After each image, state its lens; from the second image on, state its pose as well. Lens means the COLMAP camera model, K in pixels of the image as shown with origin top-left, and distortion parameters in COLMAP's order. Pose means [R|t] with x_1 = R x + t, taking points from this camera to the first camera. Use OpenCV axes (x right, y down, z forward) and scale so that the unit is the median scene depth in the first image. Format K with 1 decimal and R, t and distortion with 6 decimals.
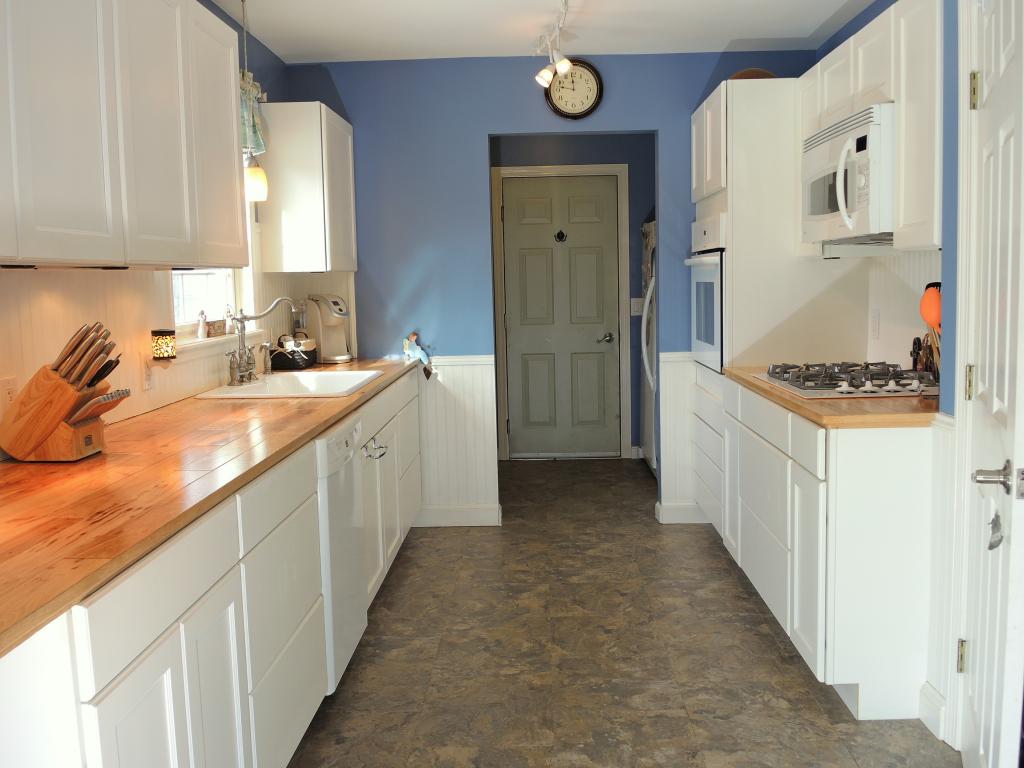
lens RADIAL K [[937.2, 0, 518.5], [0, 937.2, 385.7], [0, 0, 1]] dist [0.002813, -0.094394]
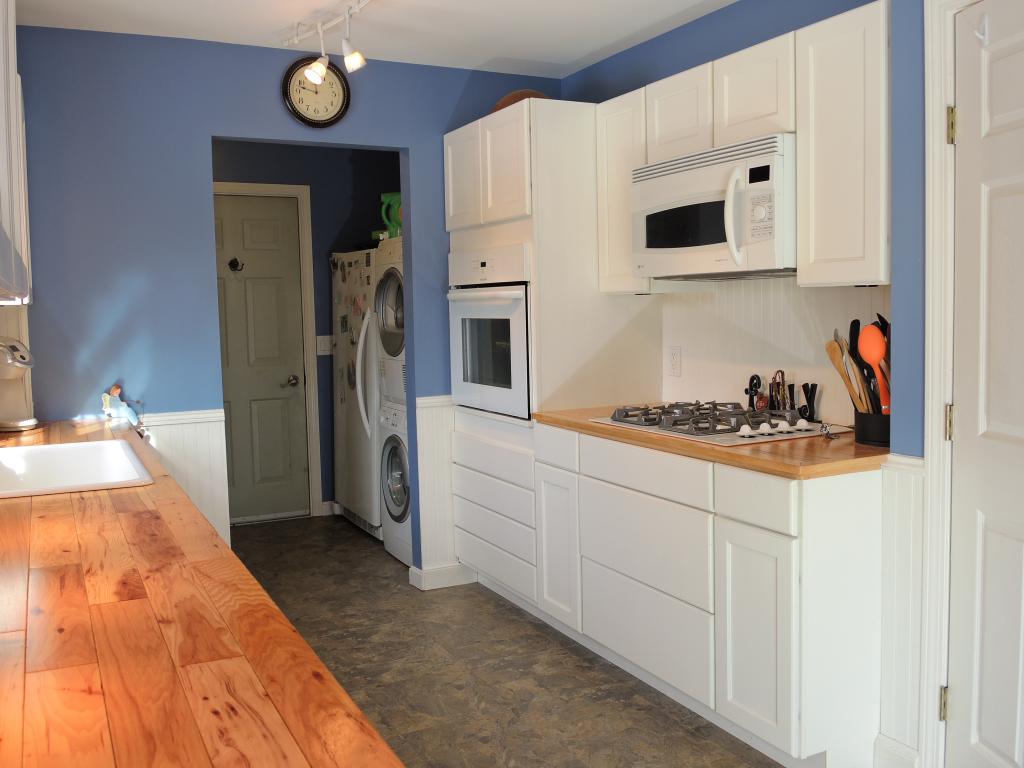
lens RADIAL K [[937.2, 0, 518.5], [0, 937.2, 385.7], [0, 0, 1]] dist [0.002813, -0.094394]
pose [[0.879857, -0.034703, 0.473971, -0.225934], [0.051944, 0.998377, -0.023329, -0.025693], [-0.472392, 0.045146, 0.880232, 0.212488]]
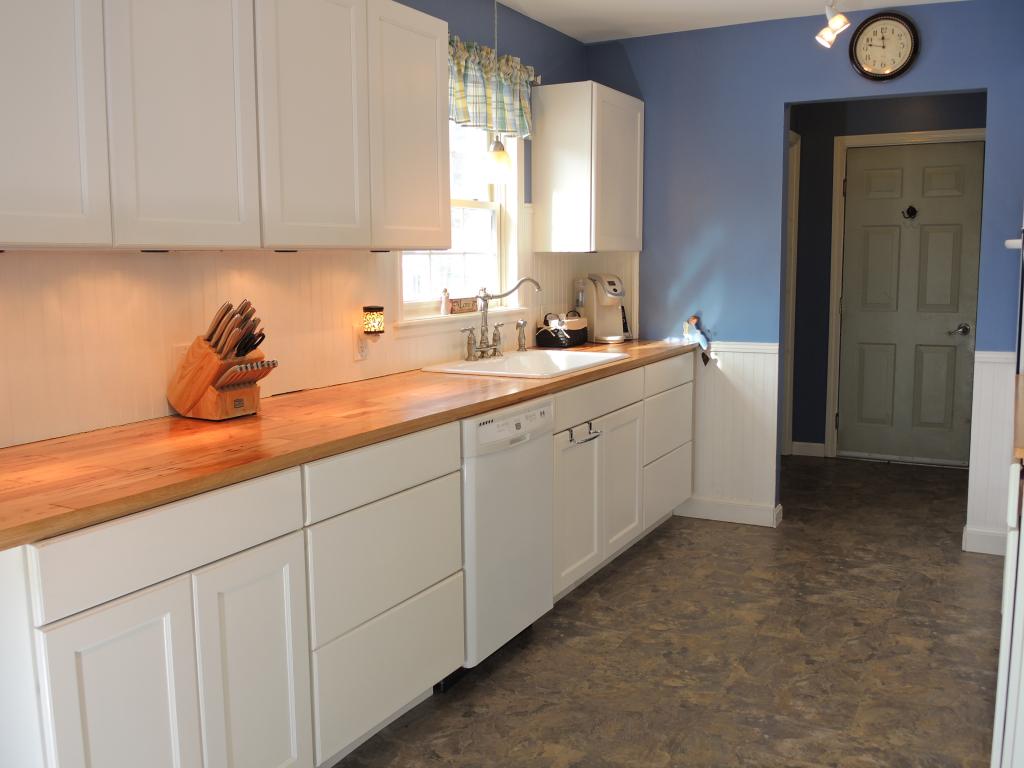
lens RADIAL K [[937.2, 0, 518.5], [0, 937.2, 385.7], [0, 0, 1]] dist [0.002813, -0.094394]
pose [[0.893259, 0.072967, -0.443582, 0.193966], [-0.060734, 0.997281, 0.041744, -0.017398], [0.445421, -0.010348, 0.895261, 0.073125]]
